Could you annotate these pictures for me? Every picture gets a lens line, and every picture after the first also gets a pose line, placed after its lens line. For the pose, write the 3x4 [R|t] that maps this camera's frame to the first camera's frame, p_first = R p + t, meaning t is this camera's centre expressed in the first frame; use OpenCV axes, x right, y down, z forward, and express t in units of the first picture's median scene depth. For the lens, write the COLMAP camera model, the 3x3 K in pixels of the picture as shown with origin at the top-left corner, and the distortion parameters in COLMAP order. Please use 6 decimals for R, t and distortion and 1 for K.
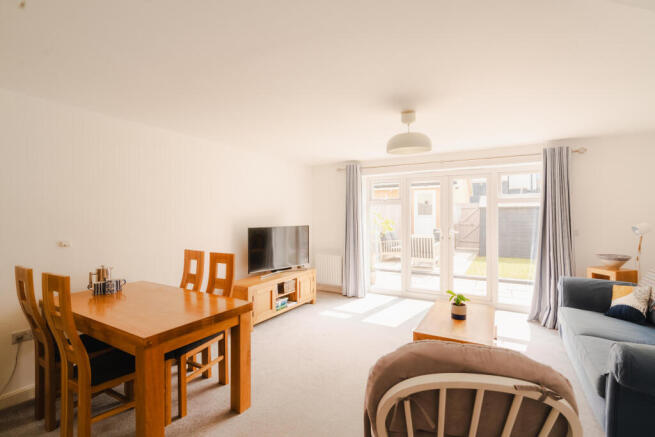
lens RADIAL K [[297.4, 0, 326.7], [0, 297.4, 213.9], [0, 0, 1]] dist [-0.002818, -0.000159]
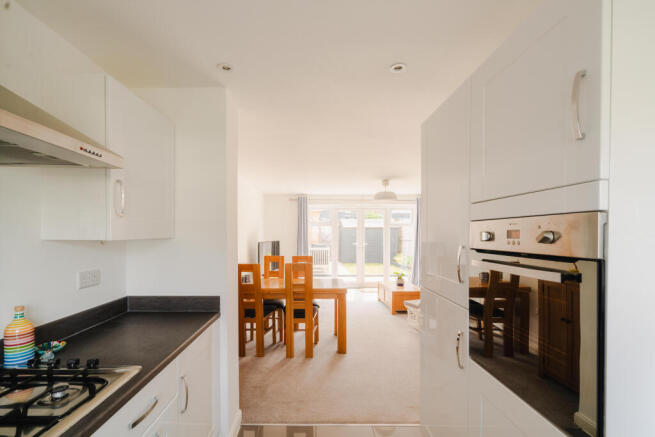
lens RADIAL K [[297.4, 0, 325.8], [0, 297.4, 234.1], [0, 0, 1]] dist [-0.002818, -0.000159]
pose [[0.862006, -0.003227, 0.506888, -0.525990], [0.000219, 0.999982, 0.005994, -0.001518], [-0.506899, -0.005056, 0.861991, -0.242560]]
